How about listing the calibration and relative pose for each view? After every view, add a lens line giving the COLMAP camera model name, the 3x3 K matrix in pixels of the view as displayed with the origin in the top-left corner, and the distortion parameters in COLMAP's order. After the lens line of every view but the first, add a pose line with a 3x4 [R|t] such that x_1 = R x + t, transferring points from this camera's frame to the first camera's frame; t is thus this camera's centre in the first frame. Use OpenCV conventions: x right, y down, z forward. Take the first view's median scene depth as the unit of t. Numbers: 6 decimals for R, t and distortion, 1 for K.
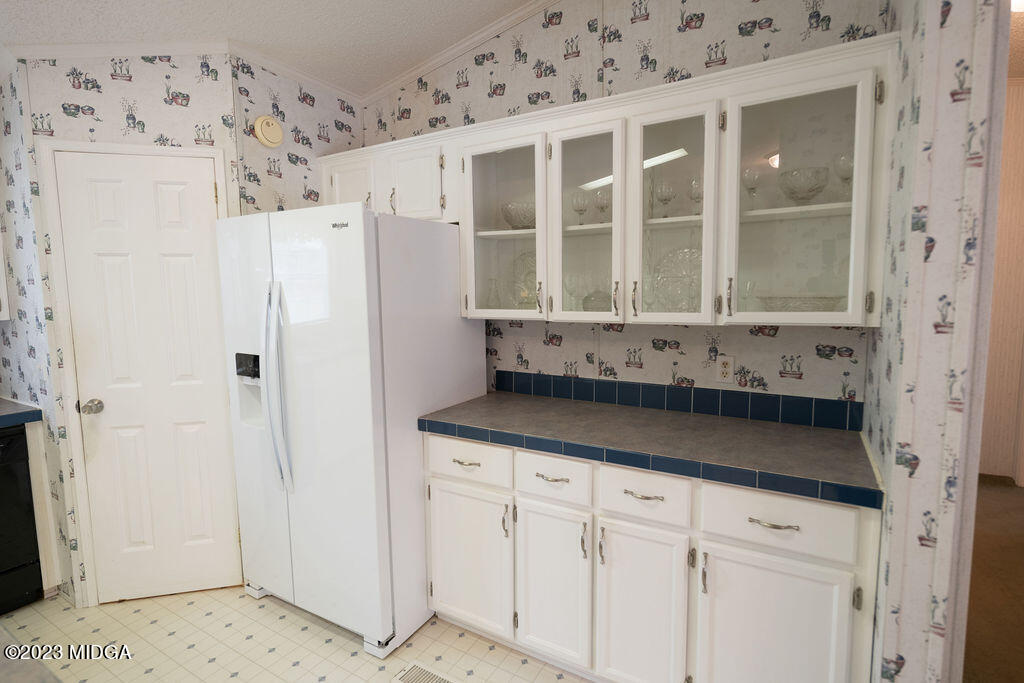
lens RADIAL K [[507.3, 0, 514.8], [0, 507.3, 344.1], [0, 0, 1]] dist [0.004600, -0.000396]
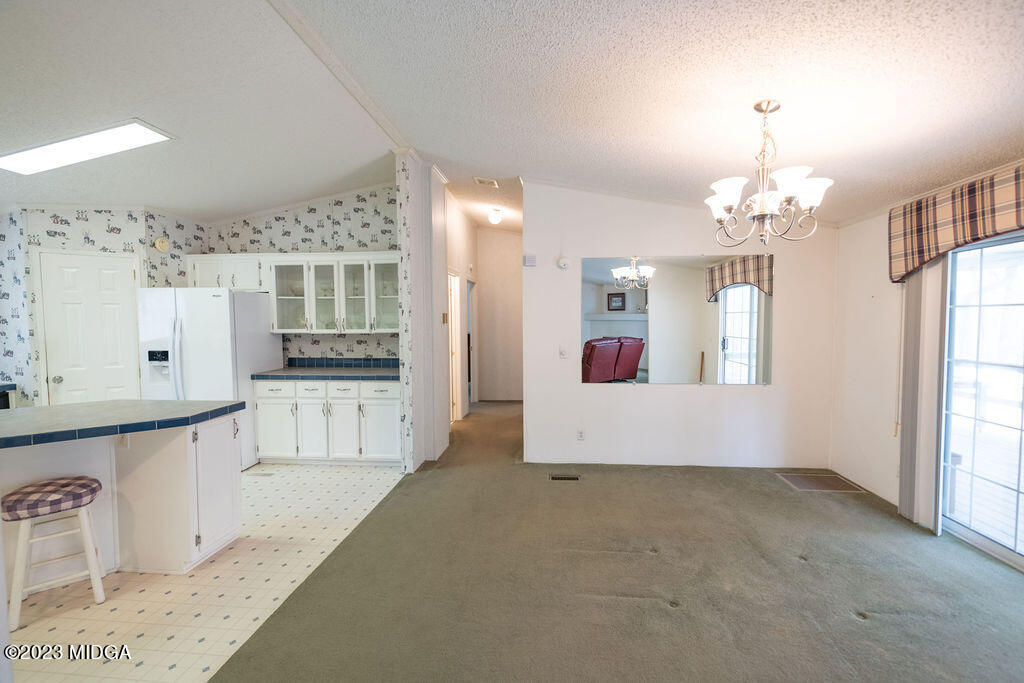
lens RADIAL K [[404.2, 0, 504.4], [0, 404.2, 337.8], [0, 0, 1]] dist [-0.001380, -0.000744]
pose [[0.899282, -0.016474, 0.437058, 0.050843], [0.041691, 0.997969, -0.048167, 0.108094], [-0.435377, 0.061537, 0.898143, -1.165517]]
